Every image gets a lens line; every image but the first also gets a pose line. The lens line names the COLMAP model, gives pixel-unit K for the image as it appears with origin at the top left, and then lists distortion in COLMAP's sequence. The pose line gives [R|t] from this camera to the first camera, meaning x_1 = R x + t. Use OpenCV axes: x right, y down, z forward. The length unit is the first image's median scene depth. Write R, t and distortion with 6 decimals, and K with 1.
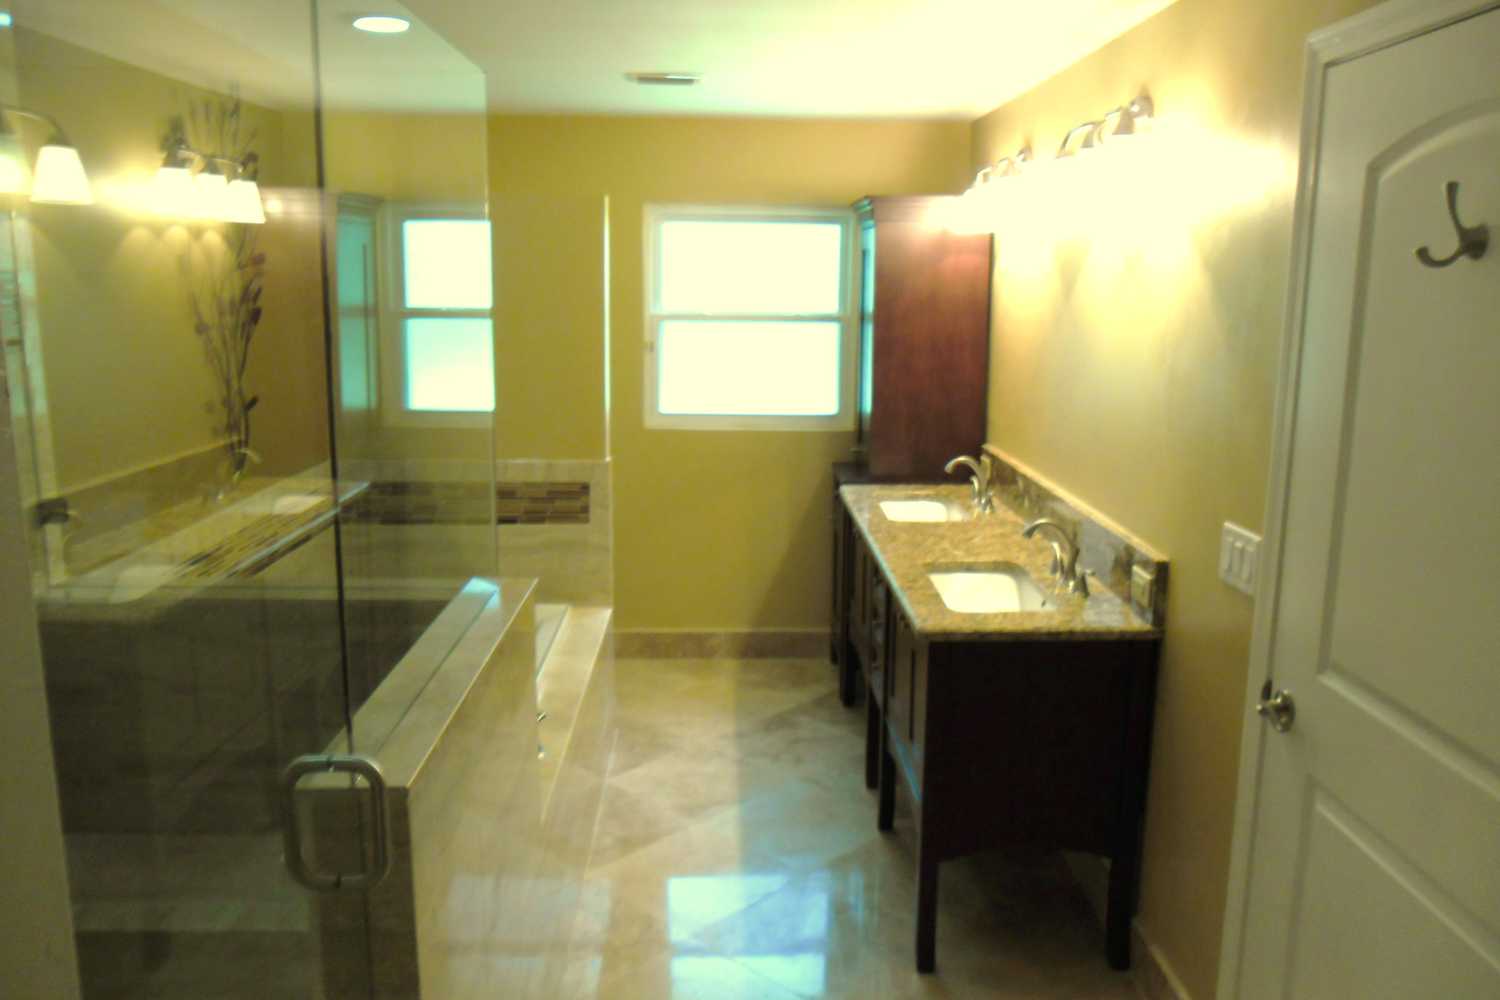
lens RADIAL K [[1160.5, 0, 750.0], [0, 1160.5, 500.0], [0, 0, 1]] dist [-0.066237, 0.065735]
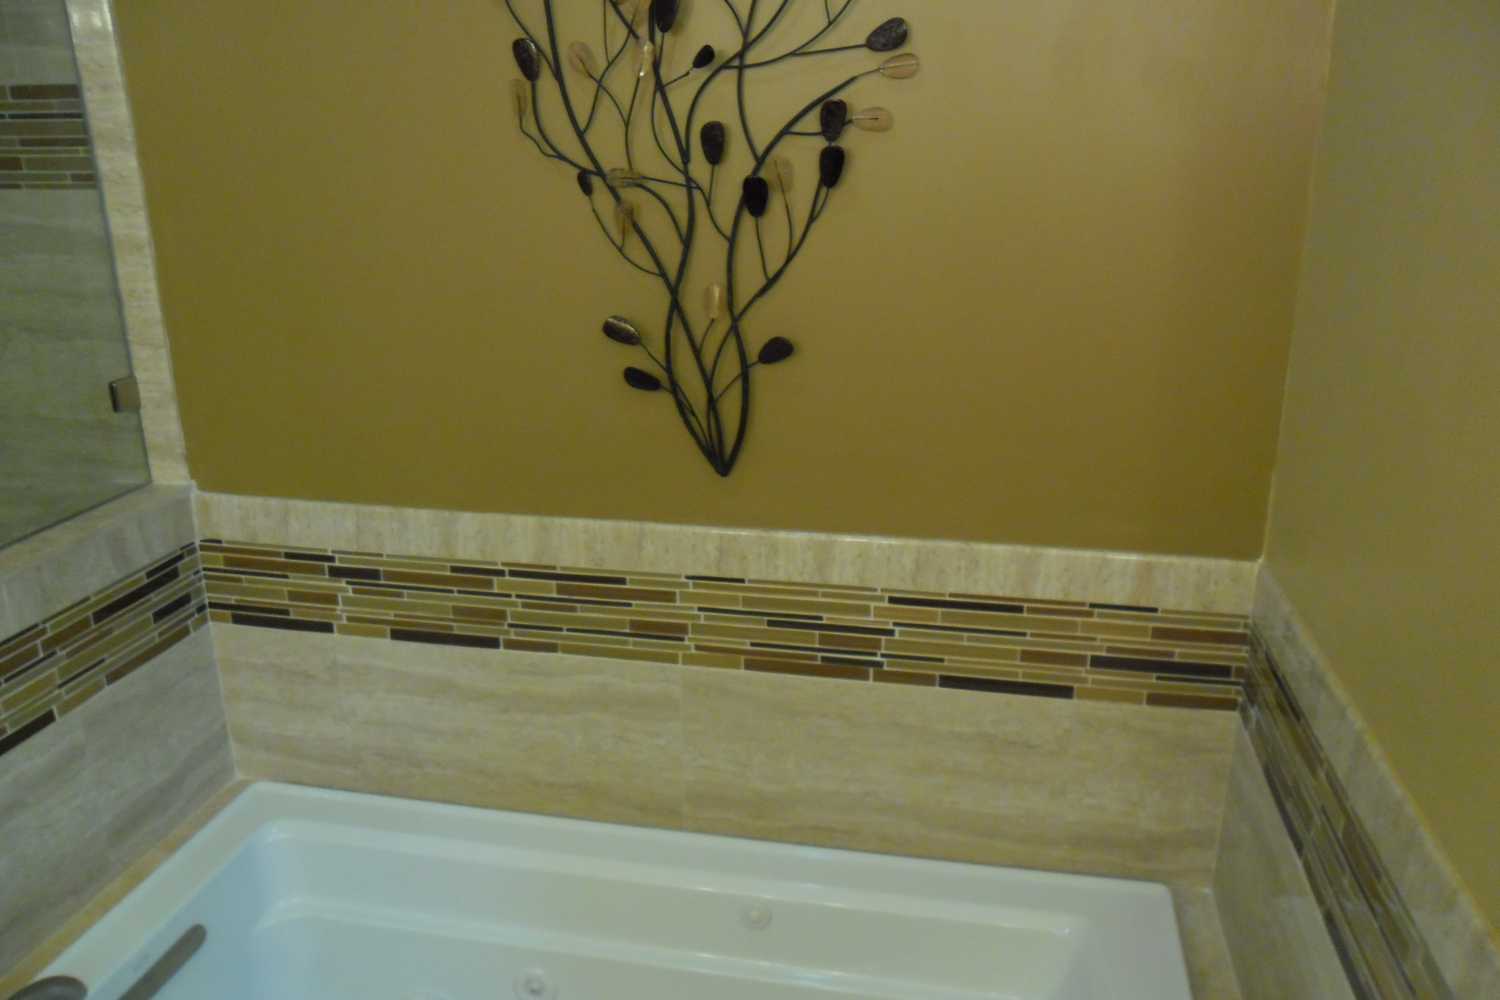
lens RADIAL K [[1160.5, 0, 750.0], [0, 1160.5, 500.0], [0, 0, 1]] dist [-0.066237, 0.065735]
pose [[-0.233316, 0.297034, -0.925924, 0.031995], [-0.176587, 0.923428, 0.340730, -0.154094], [0.956233, 0.243004, -0.162998, 0.874987]]
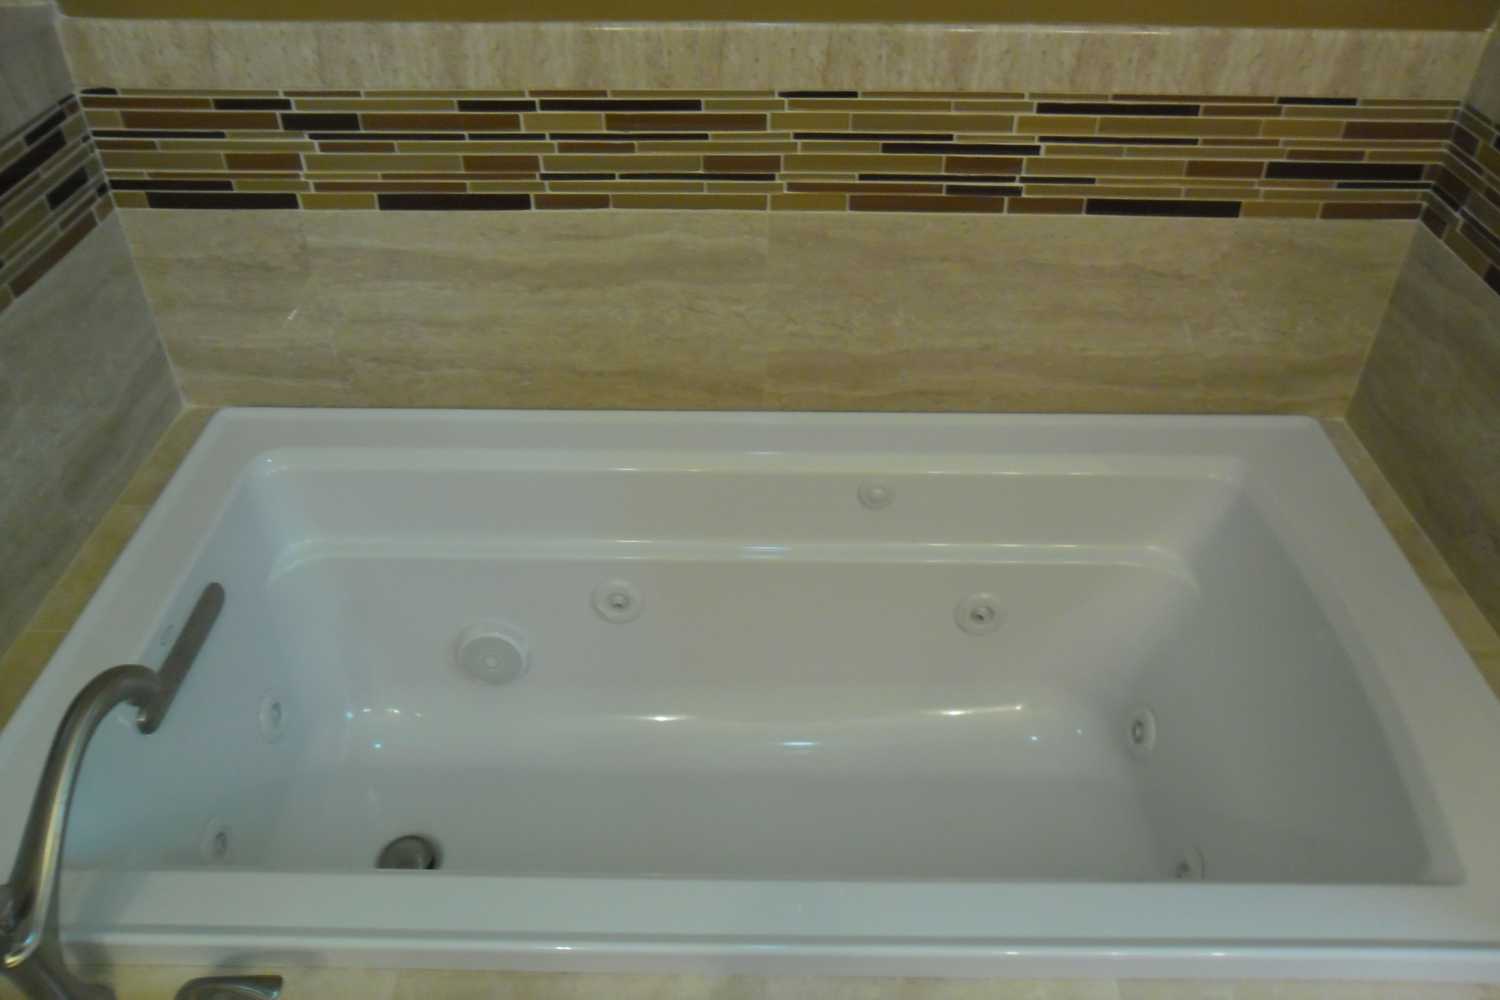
lens RADIAL K [[1160.5, 0, 750.0], [0, 1160.5, 500.0], [0, 0, 1]] dist [-0.066237, 0.065735]
pose [[-0.043509, 0.606726, -0.793719, -0.013823], [-0.190980, 0.774769, 0.602710, -0.085807], [0.980629, 0.177808, 0.082163, 0.773714]]
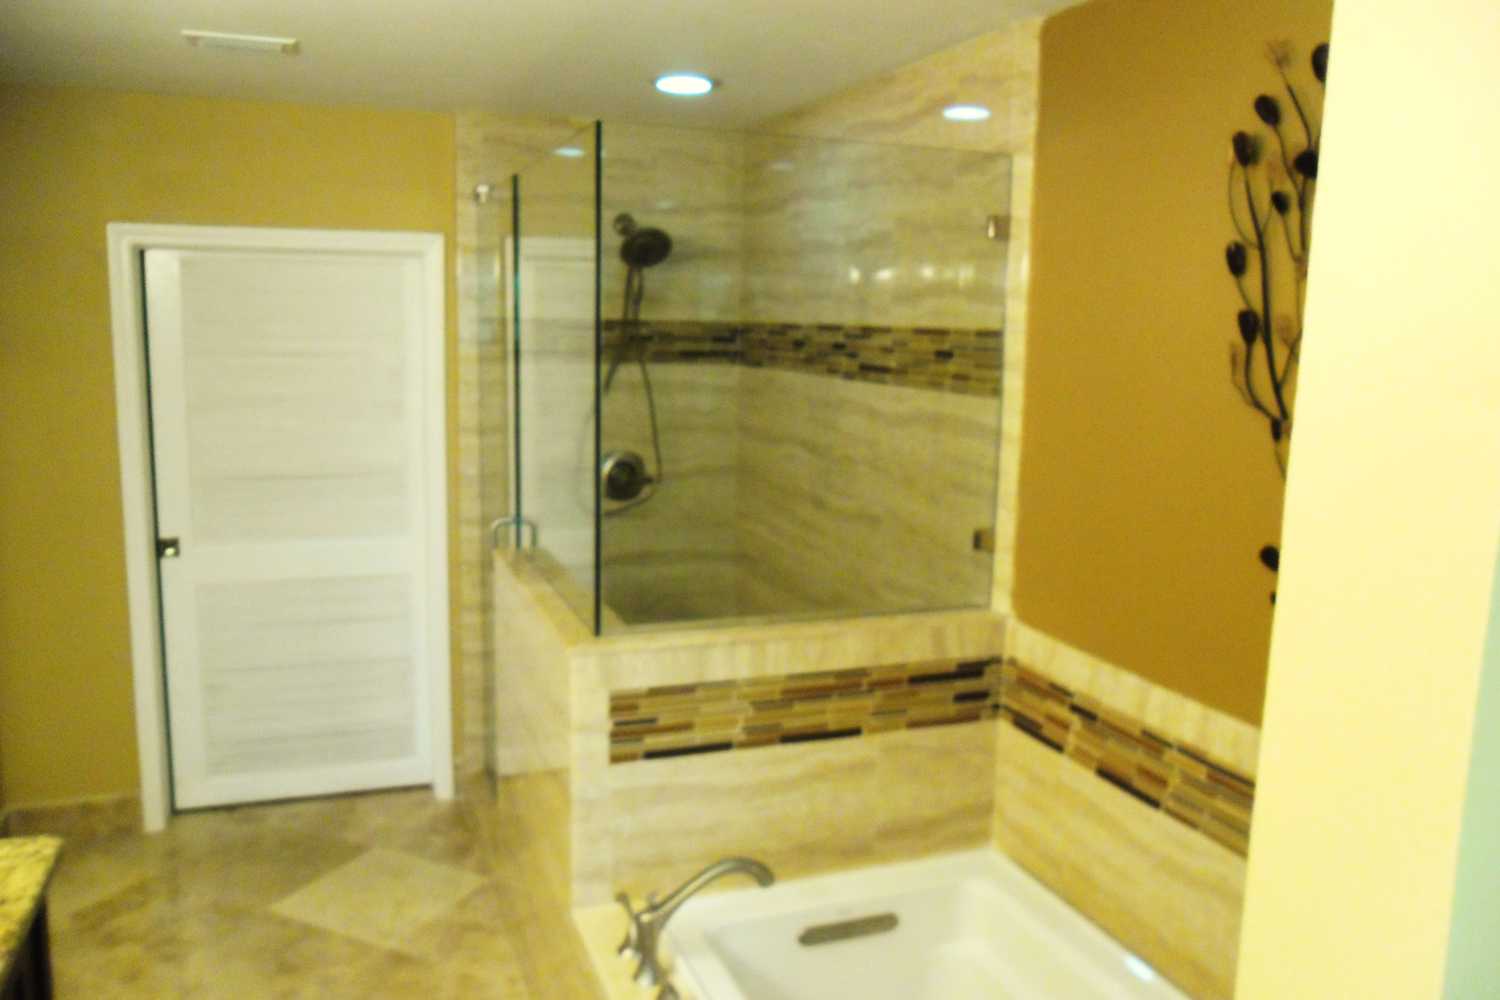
lens RADIAL K [[1160.5, 0, 750.0], [0, 1160.5, 500.0], [0, 0, 1]] dist [-0.066237, 0.065735]
pose [[-0.943328, 0.016629, -0.331446, -0.004669], [-0.095860, 0.942517, 0.320115, -0.208944], [0.317716, 0.333745, -0.887508, 1.075904]]
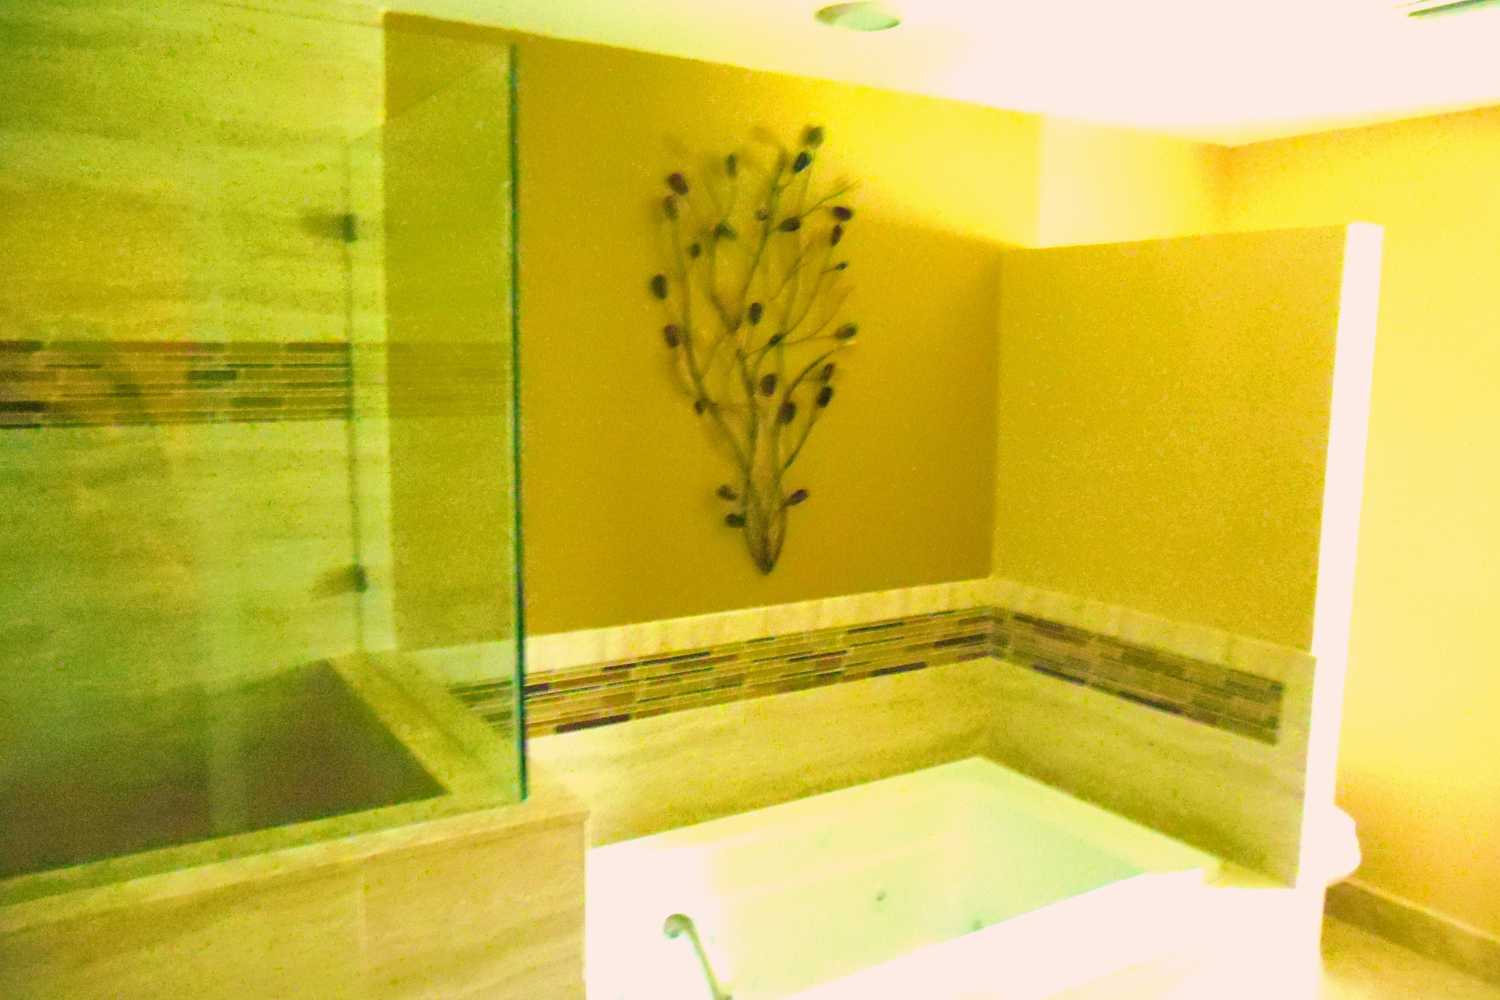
lens RADIAL K [[1160.5, 0, 750.0], [0, 1160.5, 500.0], [0, 0, 1]] dist [-0.066237, 0.065735]
pose [[0.499055, 0.109388, -0.859639, 0.239362], [-0.166457, 0.985629, 0.028785, -0.081879], [0.850433, 0.128727, 0.510091, 0.424666]]
